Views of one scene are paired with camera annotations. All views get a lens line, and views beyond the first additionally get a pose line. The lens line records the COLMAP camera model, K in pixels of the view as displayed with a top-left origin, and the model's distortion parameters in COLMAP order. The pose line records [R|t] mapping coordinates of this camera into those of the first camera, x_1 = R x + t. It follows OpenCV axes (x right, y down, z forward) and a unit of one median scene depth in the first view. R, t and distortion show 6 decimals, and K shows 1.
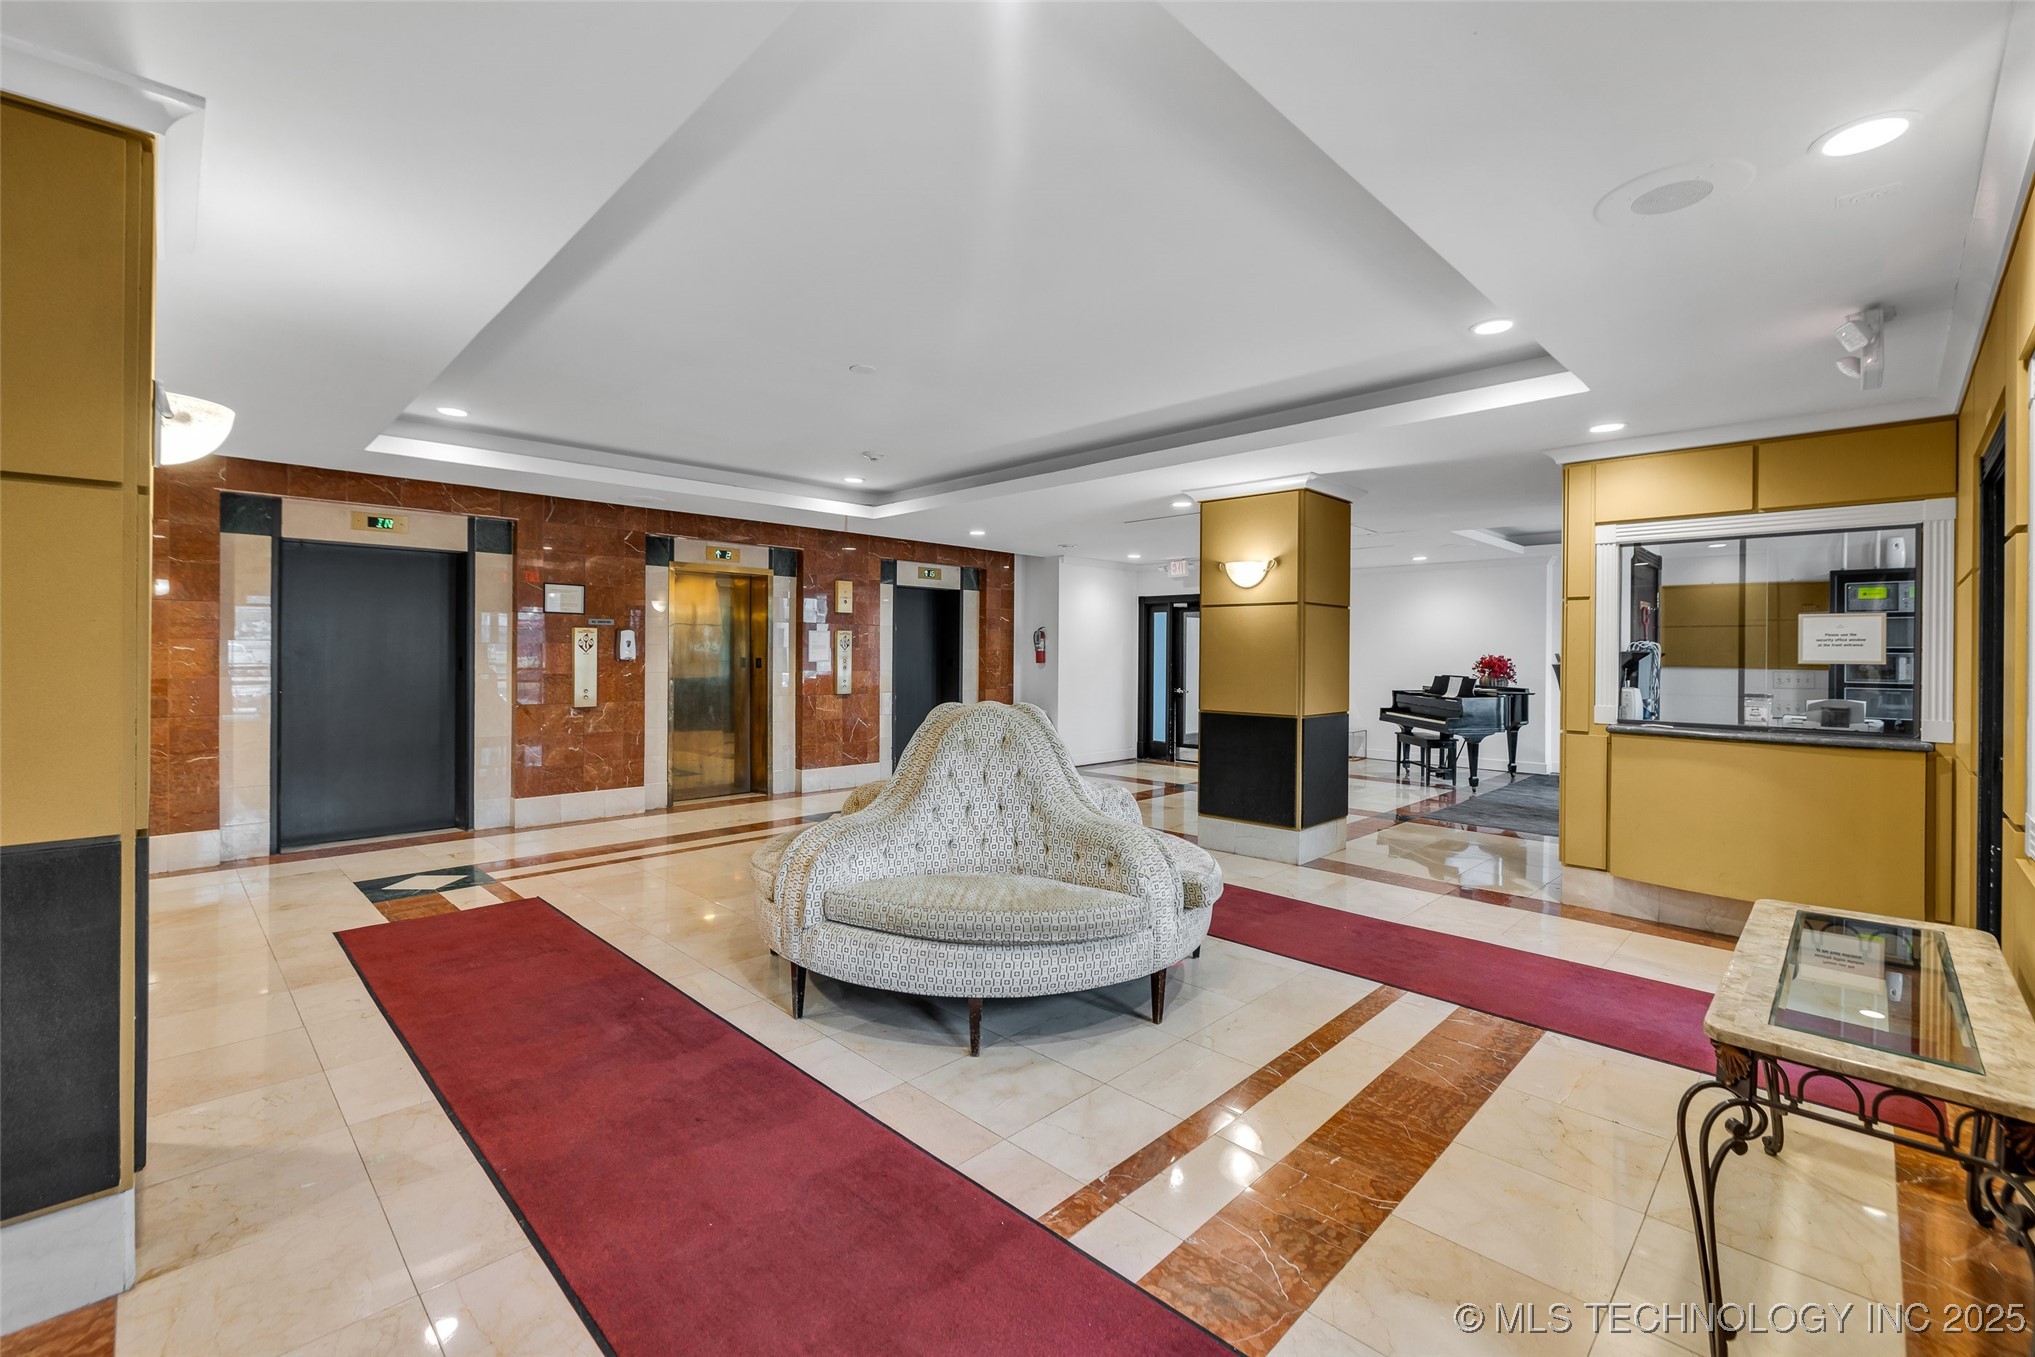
lens RADIAL K [[865.0, 0, 1008.0], [0, 865.0, 662.2], [0, 0, 1]] dist [-0.000678, -0.000060]
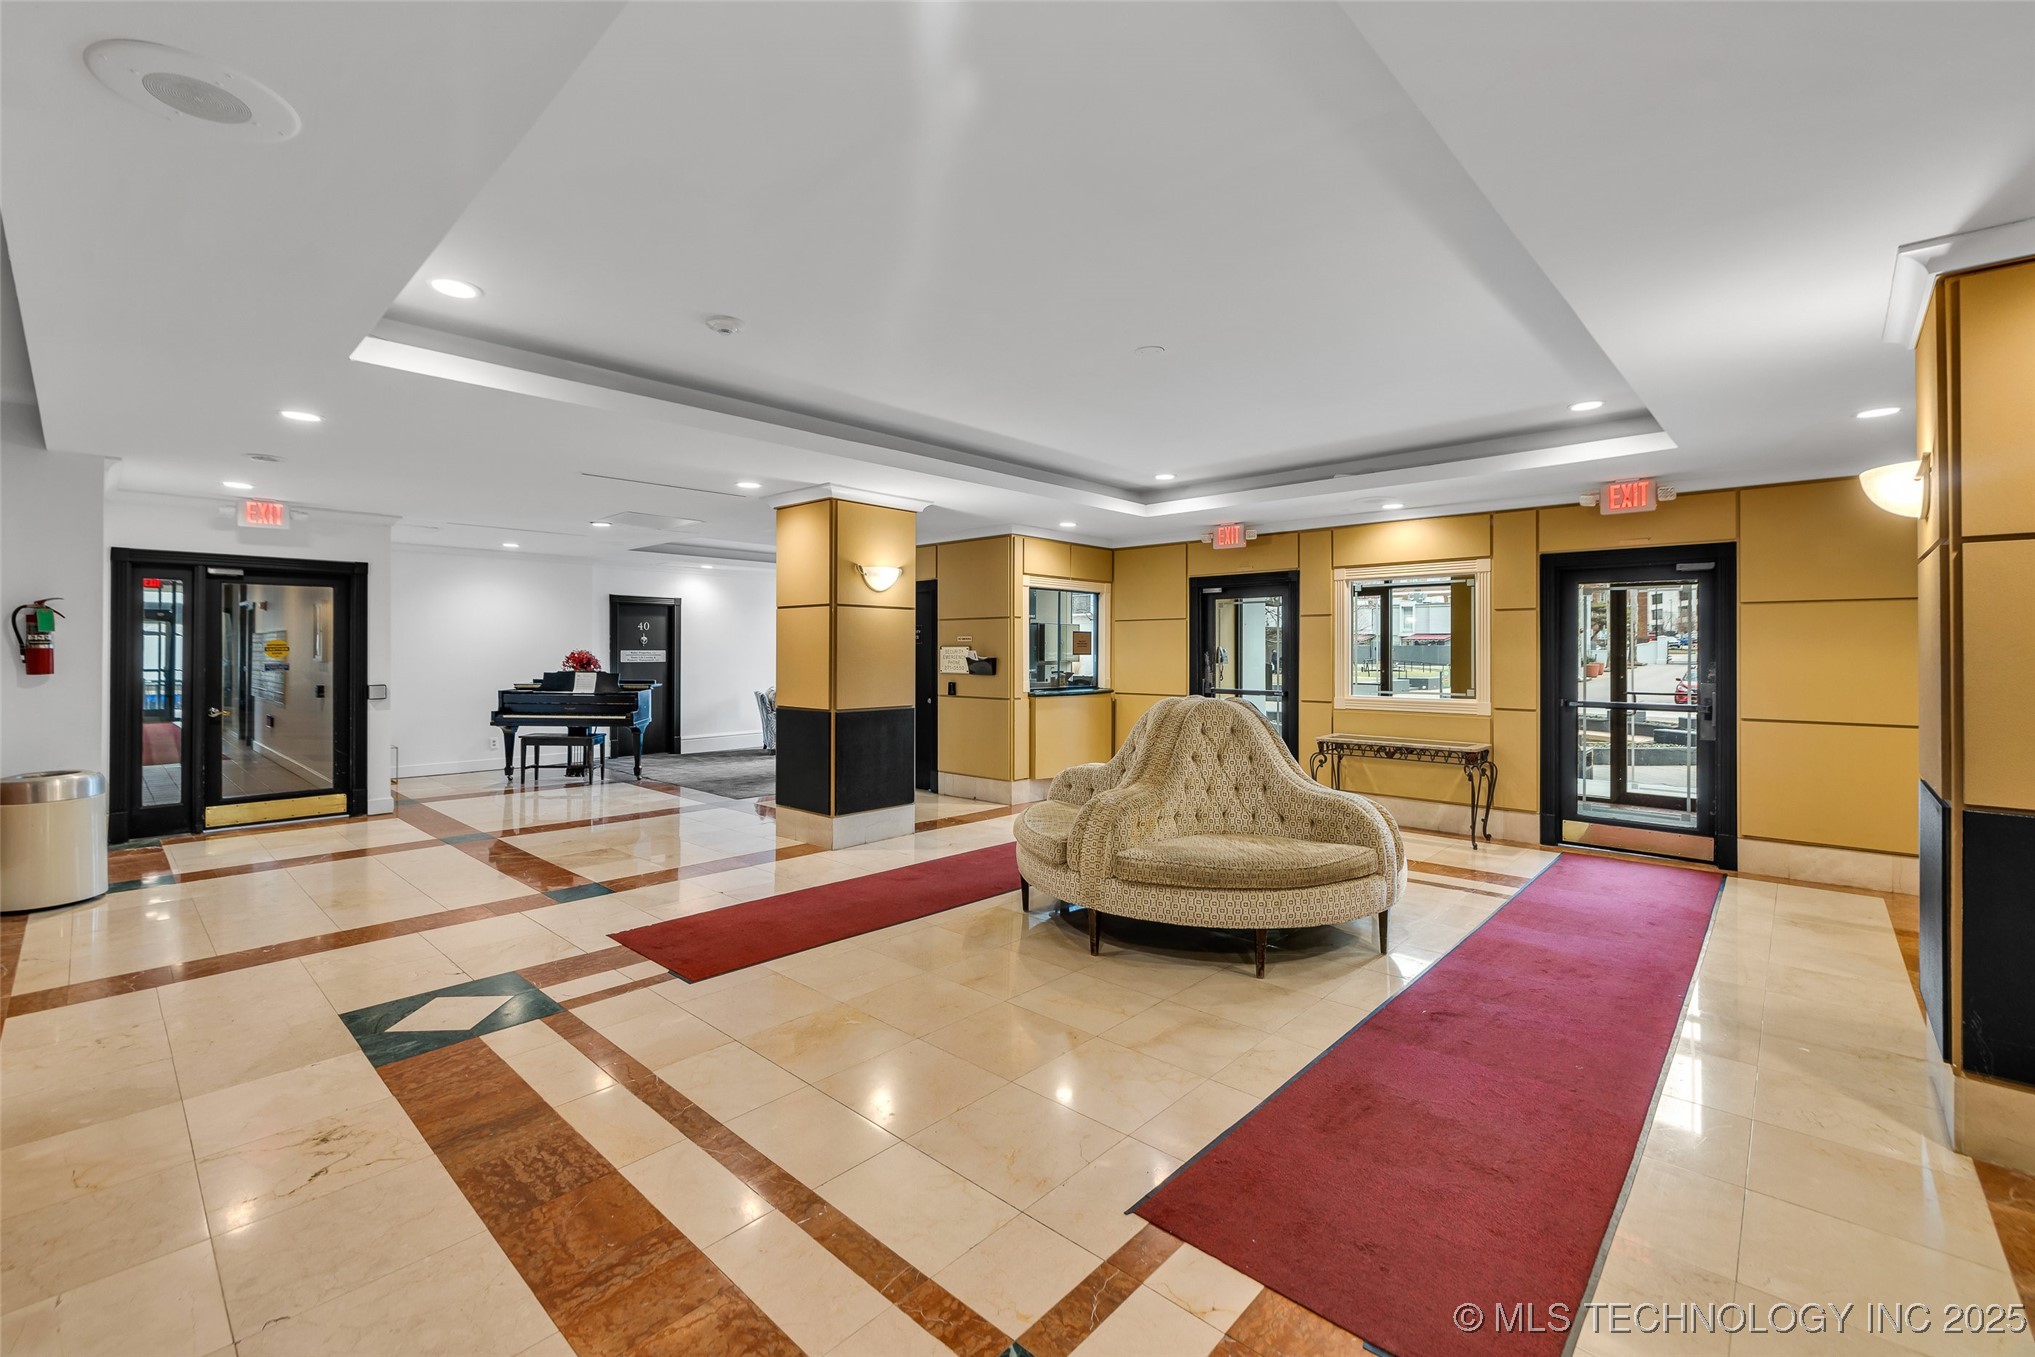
lens RADIAL K [[865.0, 0, 1015.0], [0, 865.0, 656.5], [0, 0, 1]] dist [-0.000678, -0.000060]
pose [[-0.047825, -0.014494, 0.998751, -0.603523], [0.007675, 0.999860, 0.014877, -0.014898], [-0.998826, 0.008377, -0.047707, 0.660258]]
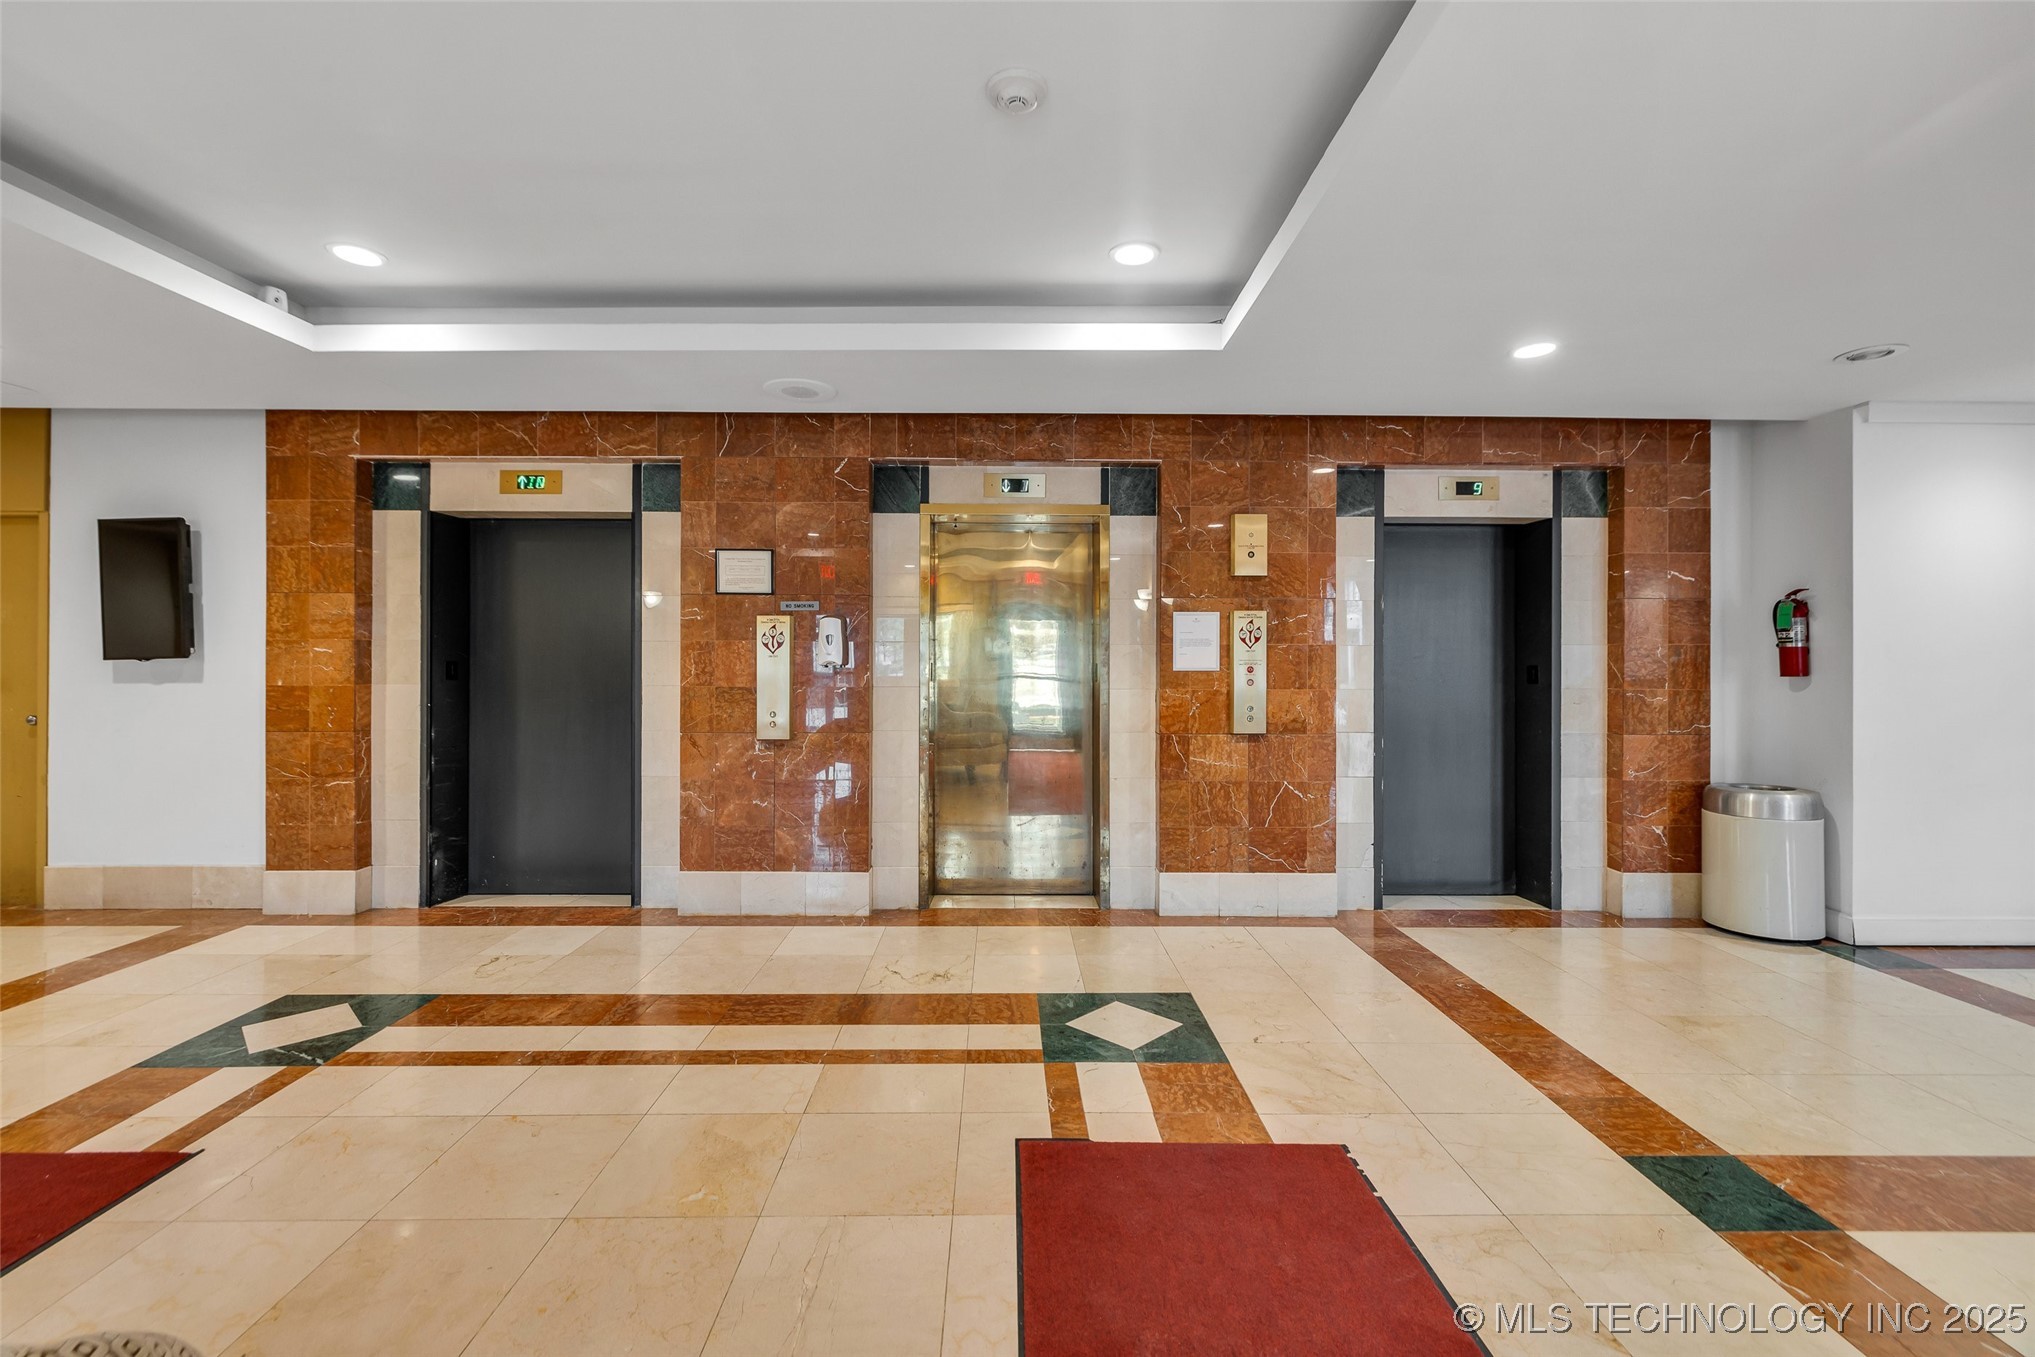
lens RADIAL K [[865.0, 0, 1024.6], [0, 865.0, 669.0], [0, 0, 1]] dist [-0.000678, -0.000060]
pose [[0.718619, -0.000127, -0.695404, 0.080496], [-0.005593, 0.999967, -0.005962, 0.002275], [0.695382, 0.008173, 0.718594, 0.594893]]
